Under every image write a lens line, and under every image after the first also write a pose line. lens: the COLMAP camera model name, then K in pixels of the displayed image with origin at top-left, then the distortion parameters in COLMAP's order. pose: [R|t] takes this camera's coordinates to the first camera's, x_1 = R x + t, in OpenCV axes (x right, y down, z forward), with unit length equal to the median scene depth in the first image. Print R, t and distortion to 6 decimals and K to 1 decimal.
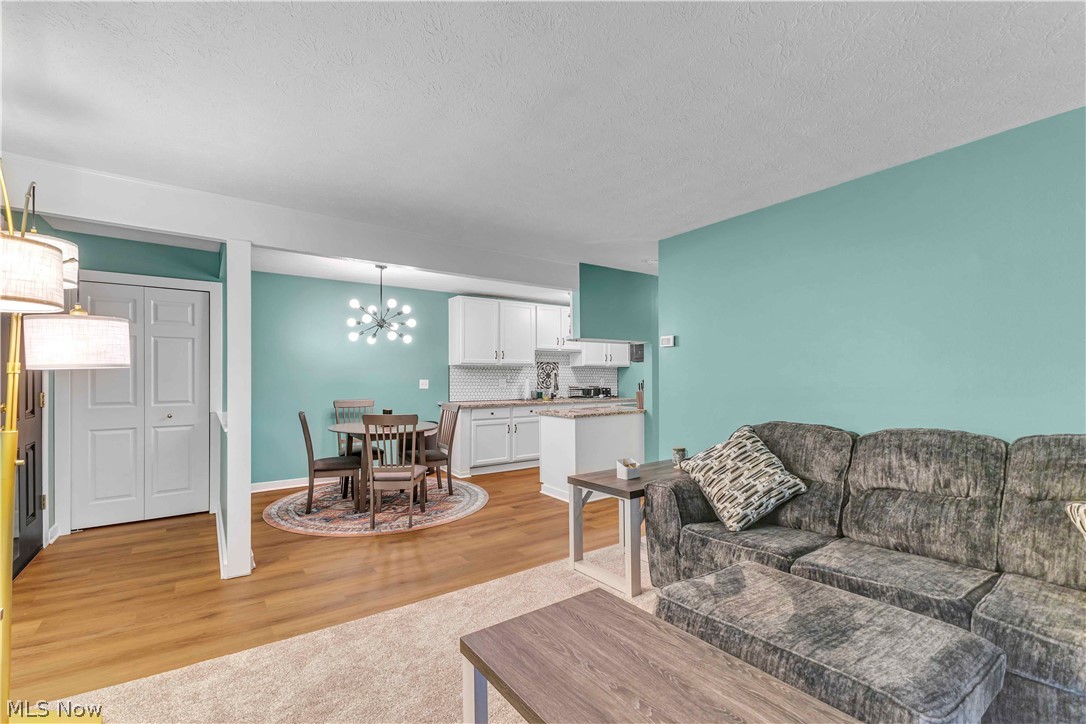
lens RADIAL K [[474.4, 0, 543.2], [0, 474.4, 377.7], [0, 0, 1]] dist [0.014706, -0.005151]
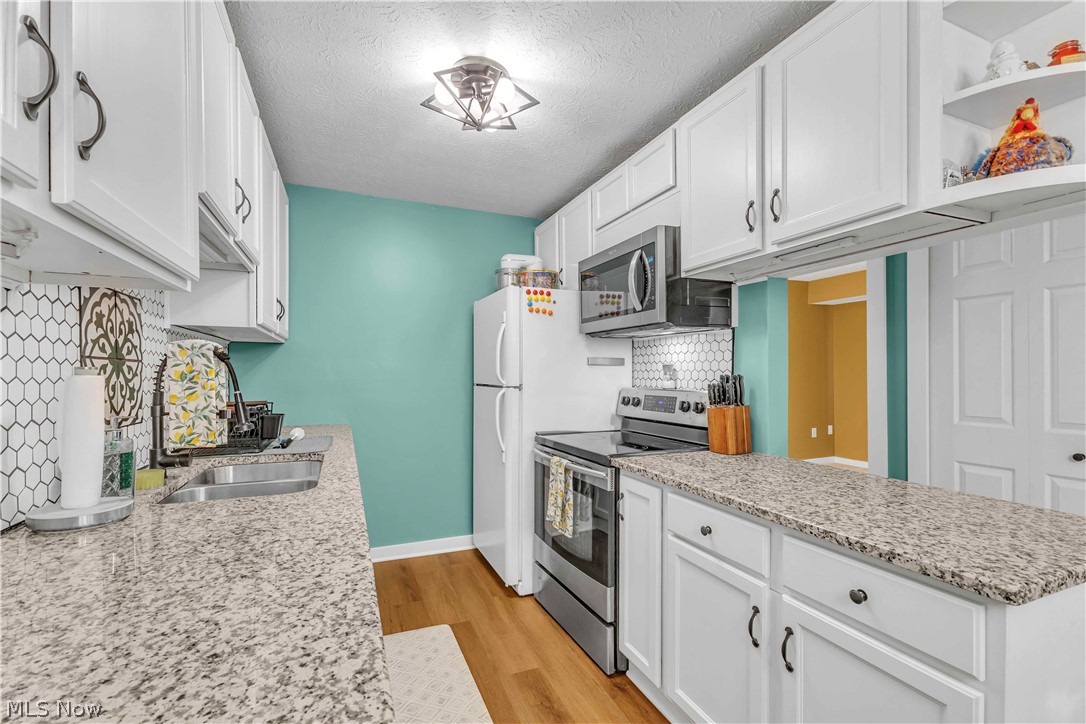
lens RADIAL K [[472.3, 0, 543.9], [0, 472.3, 373.0], [0, 0, 1]] dist [0.007165, -0.000402]
pose [[0.222985, 0.001692, 0.974820, -0.234177], [0.004053, 0.999988, -0.002663, 0.004193], [-0.974813, 0.004545, 0.222976, 1.343481]]
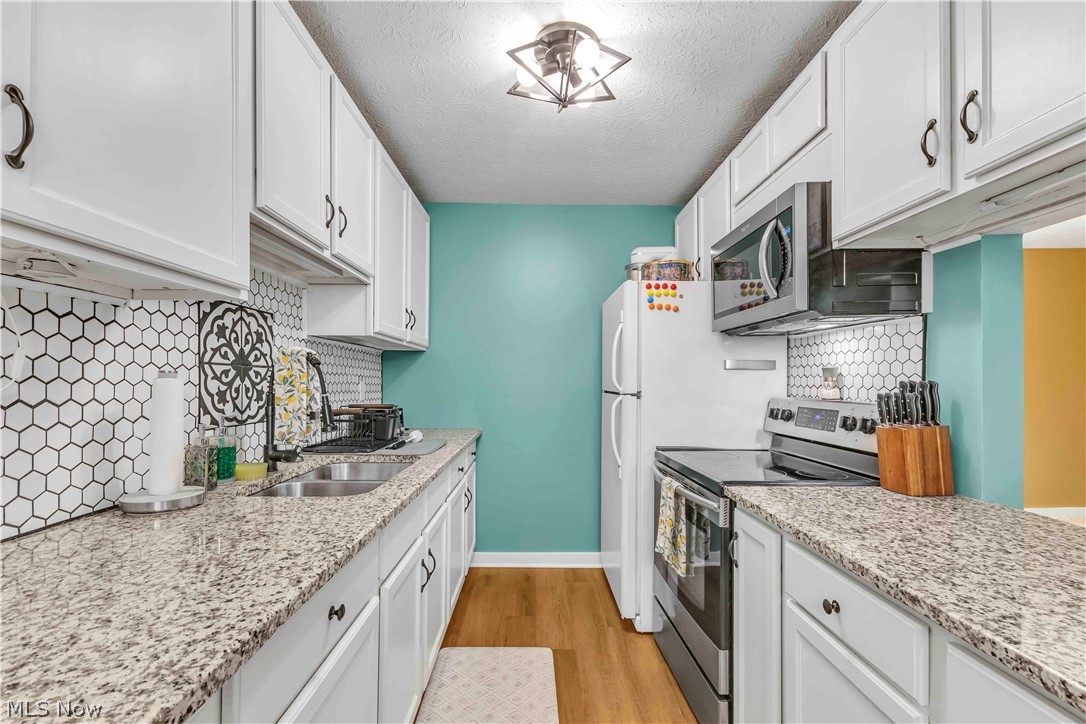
lens RADIAL K [[474.4, 0, 543.2], [0, 474.4, 377.7], [0, 0, 1]] dist [0.014706, -0.005151]
pose [[0.572088, 0.006960, 0.820162, -0.155148], [0.000721, 0.999959, -0.008989, 0.006078], [-0.820192, 0.005733, 0.572060, 1.289651]]
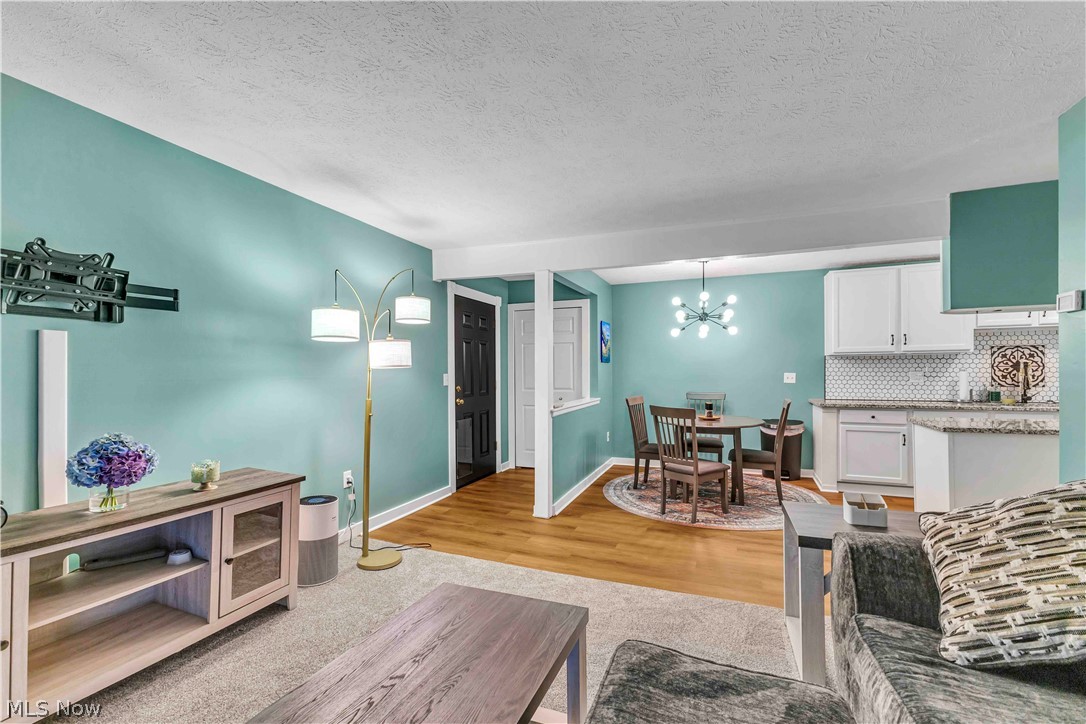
lens RADIAL K [[472.3, 0, 543.9], [0, 472.3, 373.0], [0, 0, 1]] dist [0.007165, -0.000402]
pose [[0.539769, 0.000060, -0.841813, 0.350430], [0.005385, 0.999979, 0.003524, -0.001654], [0.841796, -0.006435, 0.539757, 0.193758]]
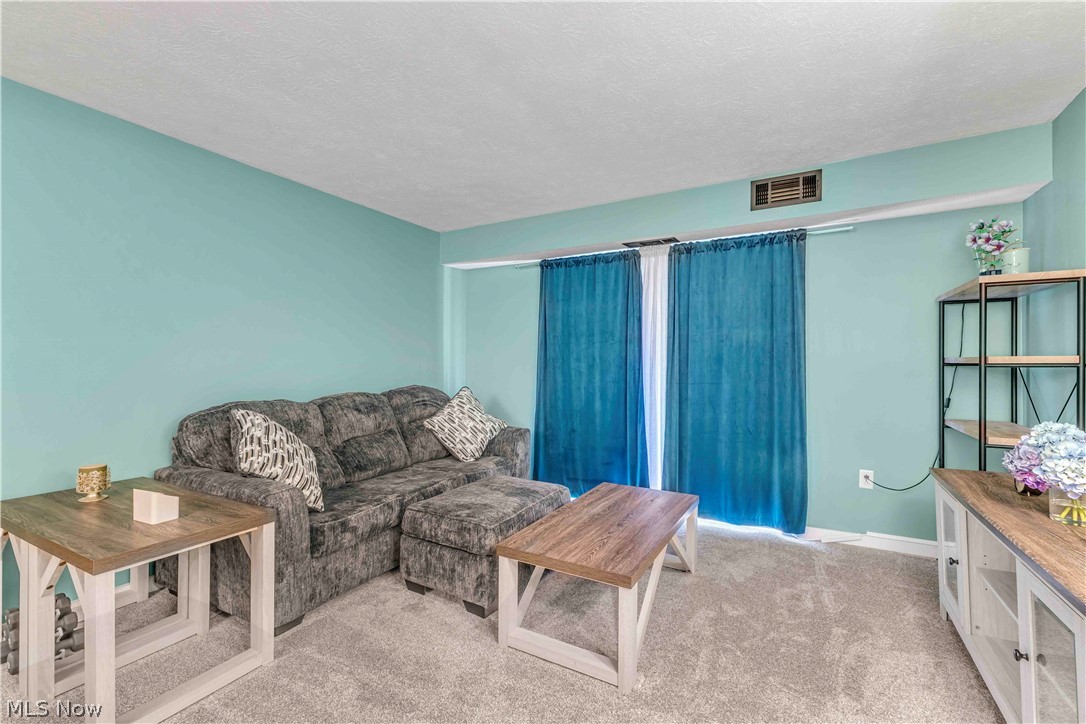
lens RADIAL K [[479.5, 0, 543.0], [0, 479.5, 362.0], [0, 0, 1]] dist [0.001199, 0.000101]
pose [[-0.407858, 0.004871, 0.913033, -0.400079], [-0.007176, 0.999938, -0.008540, 0.012864], [-0.913017, -0.010035, -0.407797, 0.576612]]
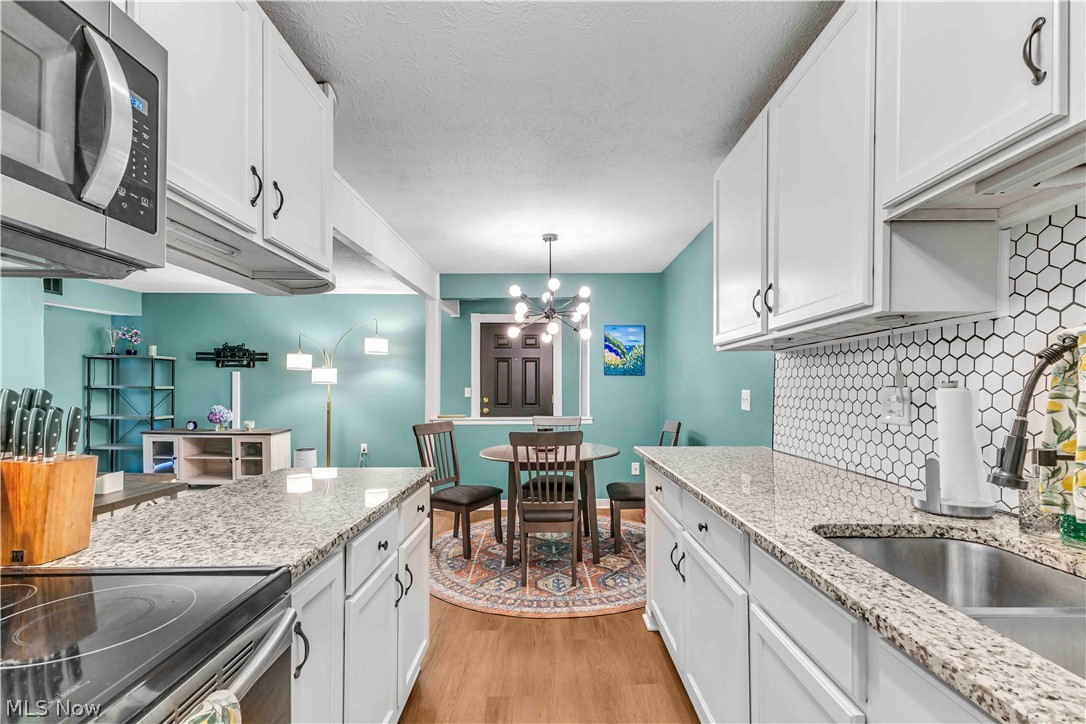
lens RADIAL K [[471.9, 0, 550.6], [0, 471.9, 391.1], [0, 0, 1]] dist [0.001541, 0.000079]
pose [[-0.577332, 0.004168, -0.816499, 0.304481], [-0.000844, 0.999983, 0.005702, 0.004266], [0.816509, 0.003981, -0.577319, 1.585518]]
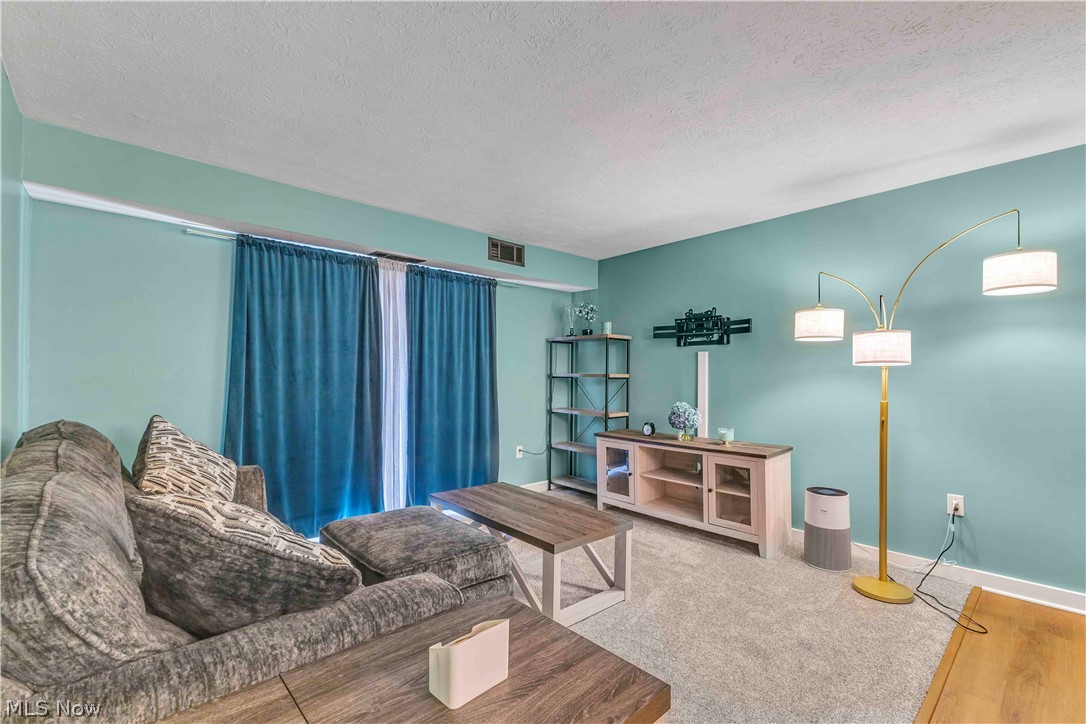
lens RADIAL K [[474.4, 0, 543.2], [0, 474.4, 377.7], [0, 0, 1]] dist [0.014706, -0.005151]
pose [[-0.993994, -0.003252, -0.109386, 0.121143], [-0.002855, 0.999989, -0.003782, 0.011303], [0.109397, -0.003447, -0.993992, 0.931361]]
